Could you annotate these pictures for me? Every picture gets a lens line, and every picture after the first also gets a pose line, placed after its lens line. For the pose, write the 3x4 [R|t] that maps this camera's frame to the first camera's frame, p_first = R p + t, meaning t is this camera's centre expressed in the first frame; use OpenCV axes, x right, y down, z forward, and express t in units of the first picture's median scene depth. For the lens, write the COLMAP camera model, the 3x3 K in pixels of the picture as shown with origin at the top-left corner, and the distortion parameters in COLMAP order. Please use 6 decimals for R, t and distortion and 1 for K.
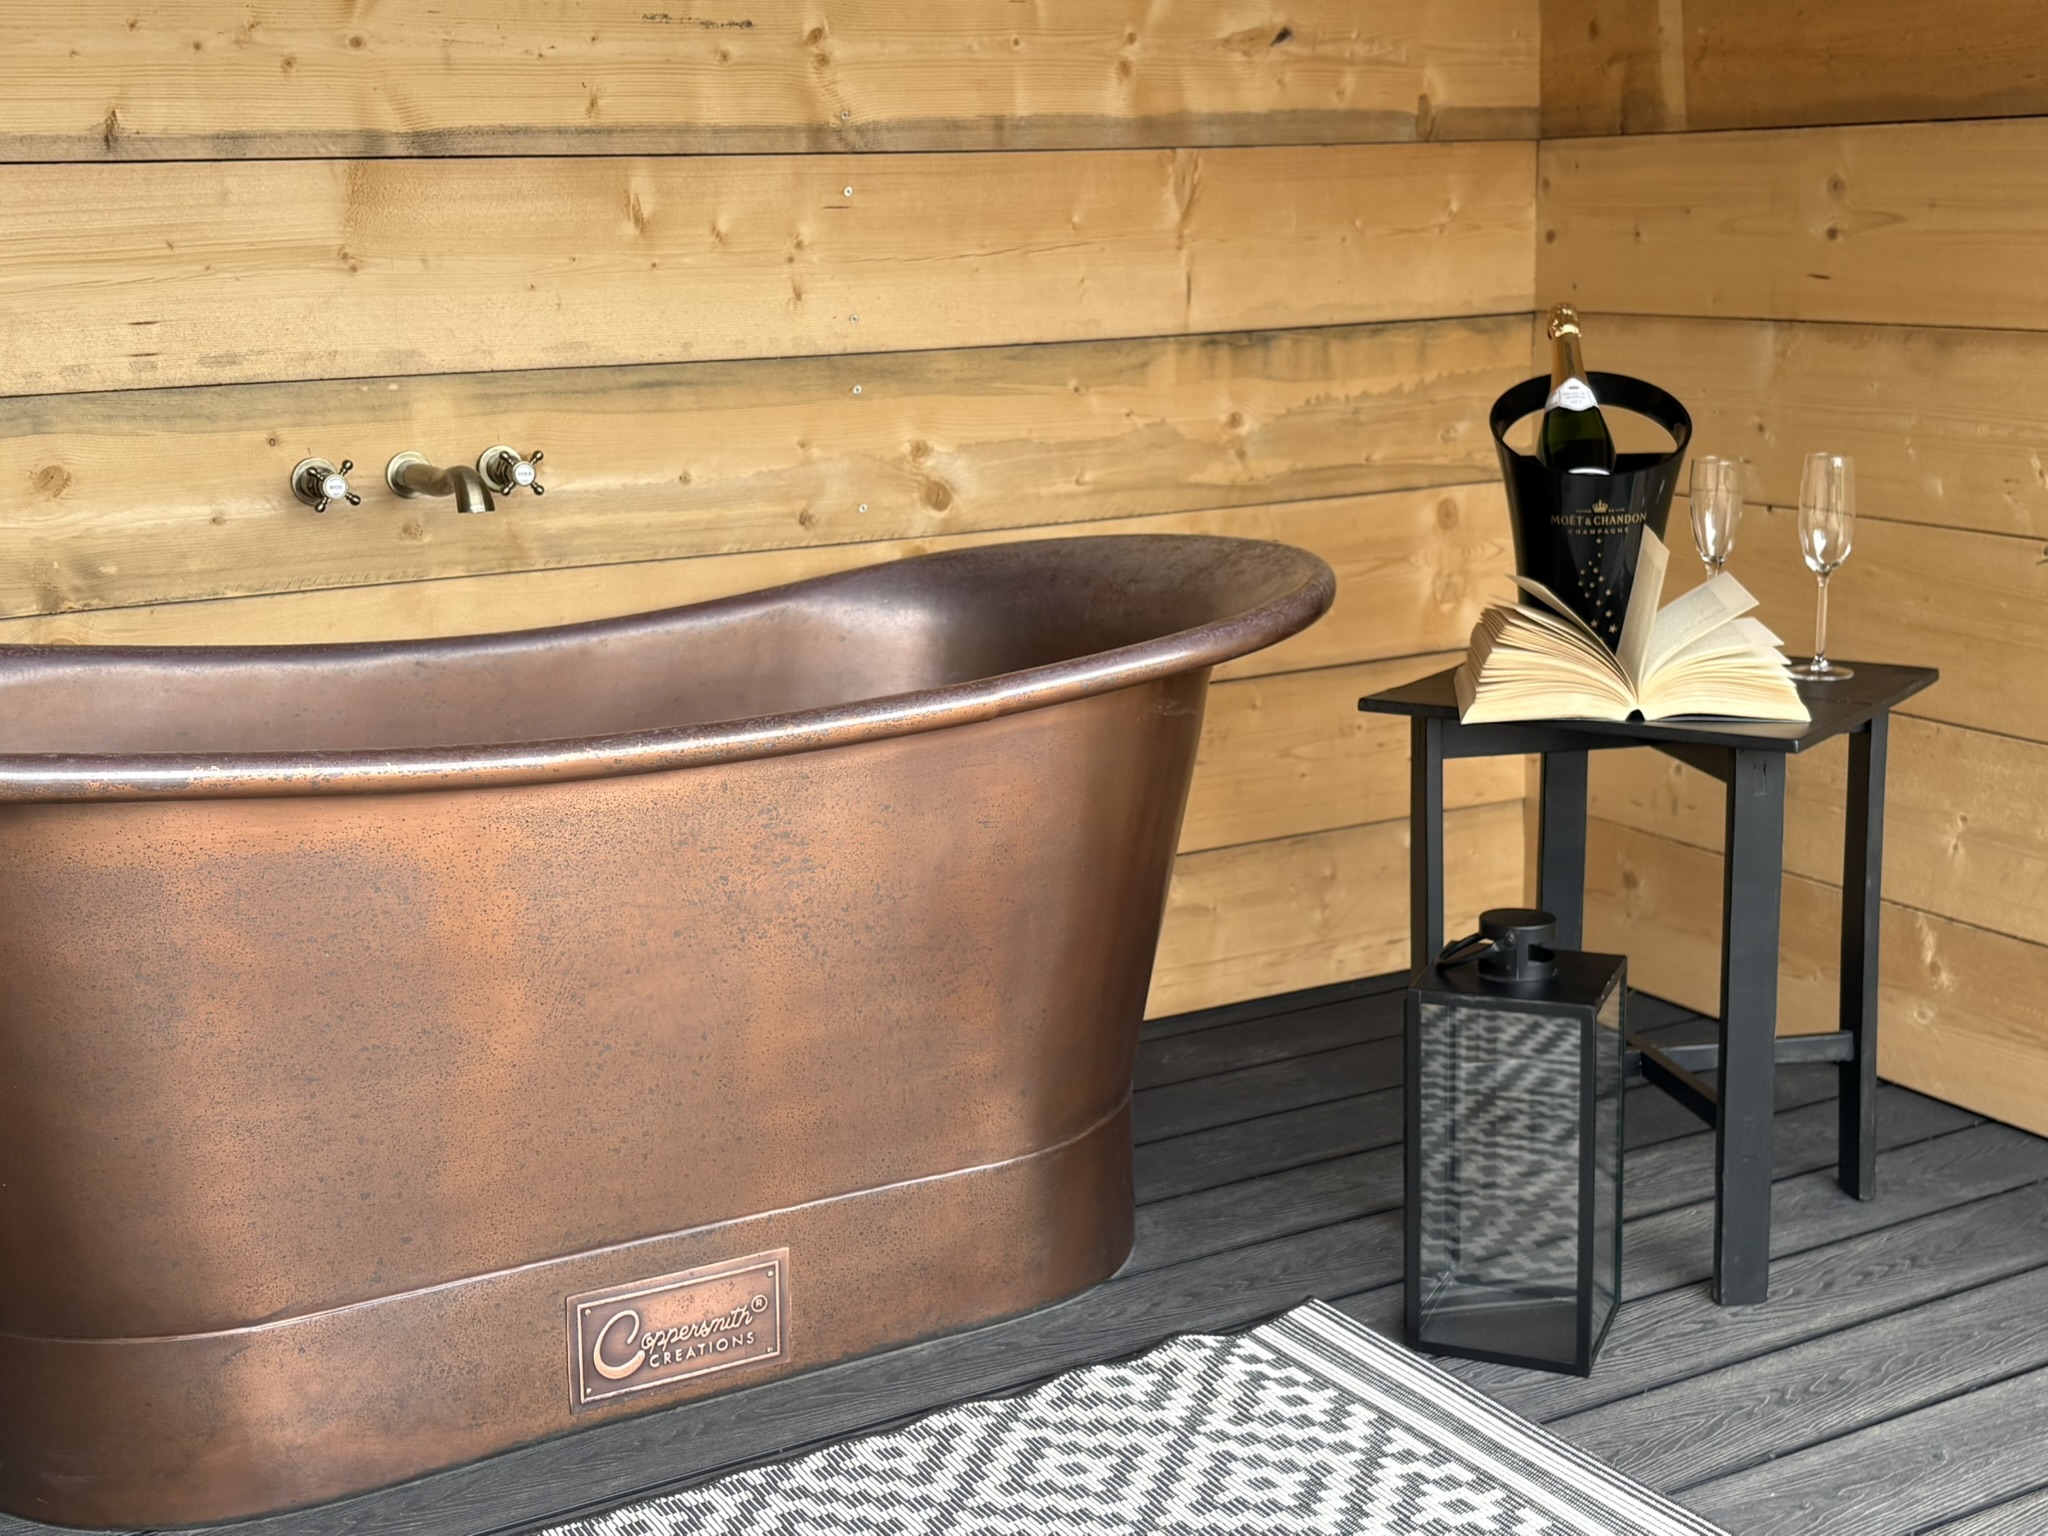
lens RADIAL K [[2631.8, 0, 925.9], [0, 2631.8, 756.1], [0, 0, 1]] dist [0.071380, 0.000000]
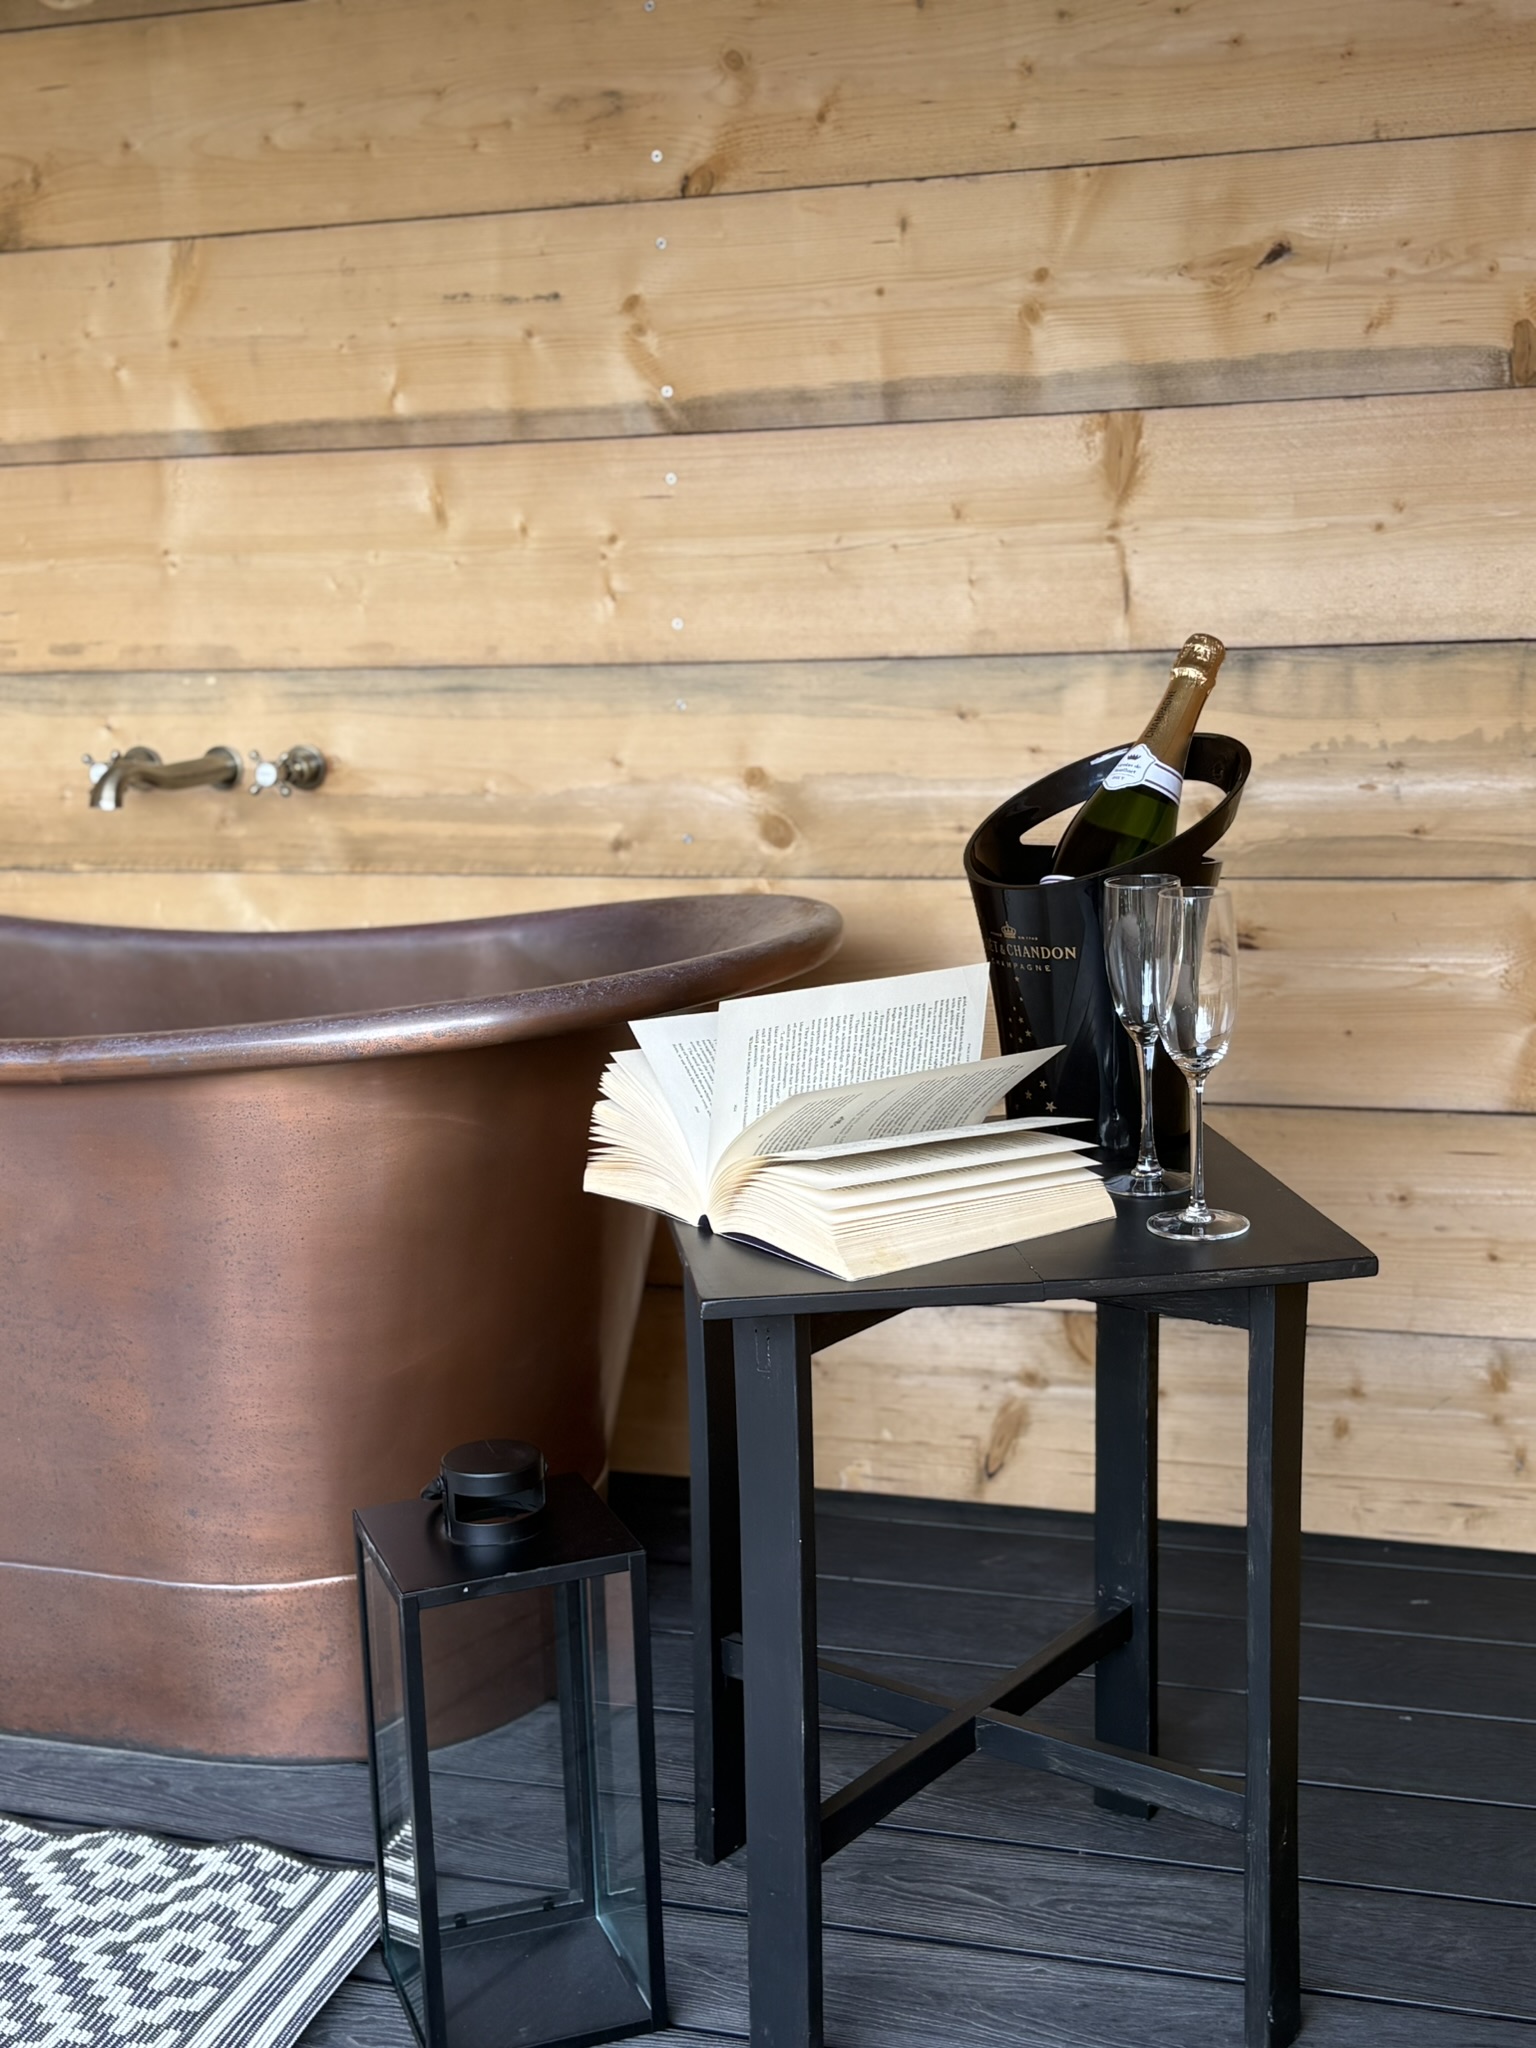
lens RADIAL K [[2631.8, 0, 766.8], [0, 2631.8, 1016.2], [0, 0, 1]] dist [0.071380, 0.000000]
pose [[0.676529, 0.137200, -0.723523, 0.670667], [-0.127244, 0.989492, 0.068655, -0.104411], [0.725340, 0.045617, 0.686878, 0.442099]]
